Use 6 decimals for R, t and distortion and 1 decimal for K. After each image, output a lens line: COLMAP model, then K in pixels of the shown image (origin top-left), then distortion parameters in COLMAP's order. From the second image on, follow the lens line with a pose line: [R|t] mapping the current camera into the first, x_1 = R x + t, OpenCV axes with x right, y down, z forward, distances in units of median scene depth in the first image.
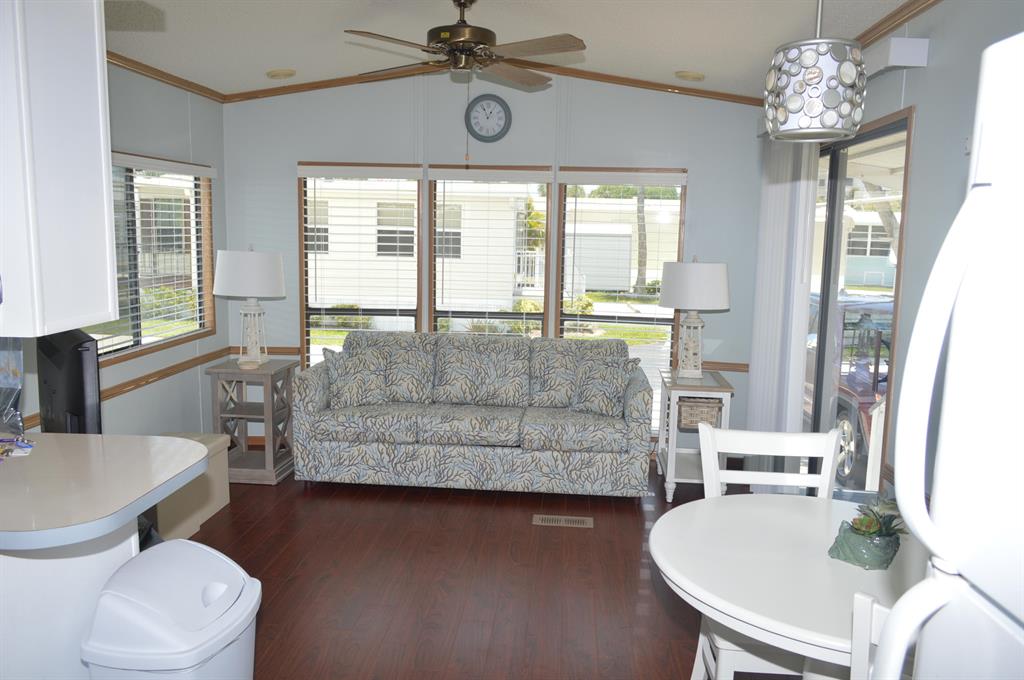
lens RADIAL K [[790.0, 0, 514.7], [0, 790.0, 342.1], [0, 0, 1]] dist [-0.009332, -0.005091]
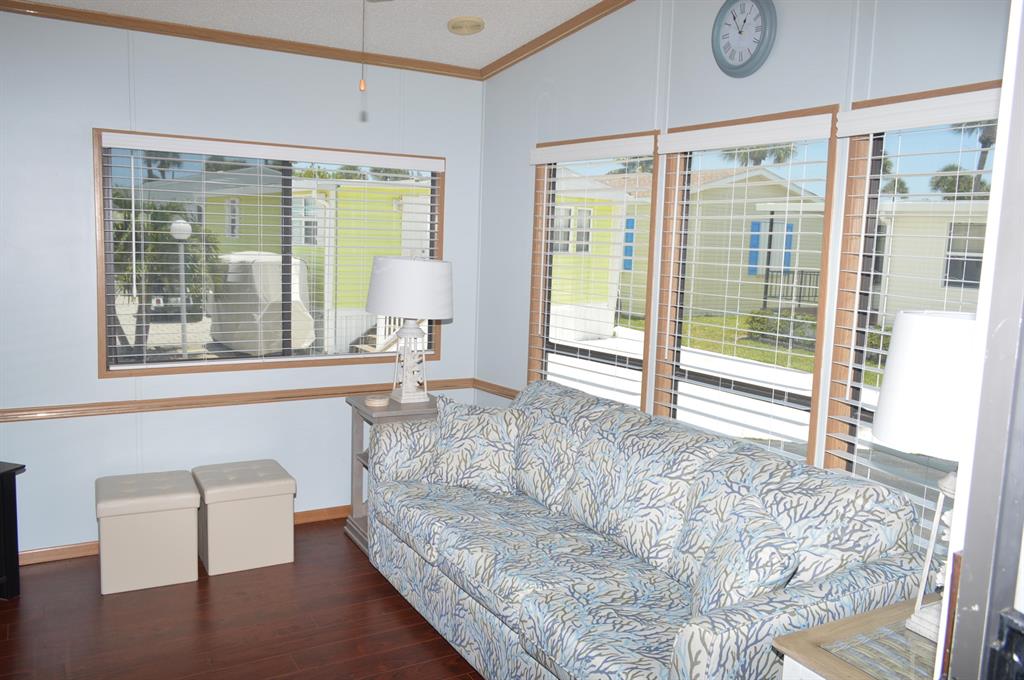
lens RADIAL K [[790.0, 0, 510.6], [0, 790.0, 333.3], [0, 0, 1]] dist [-0.009332, -0.005091]
pose [[0.600228, 0.097632, -0.793848, 0.329233], [-0.130754, 0.991147, 0.023033, -0.066641], [0.789069, 0.089973, 0.607680, 0.557533]]
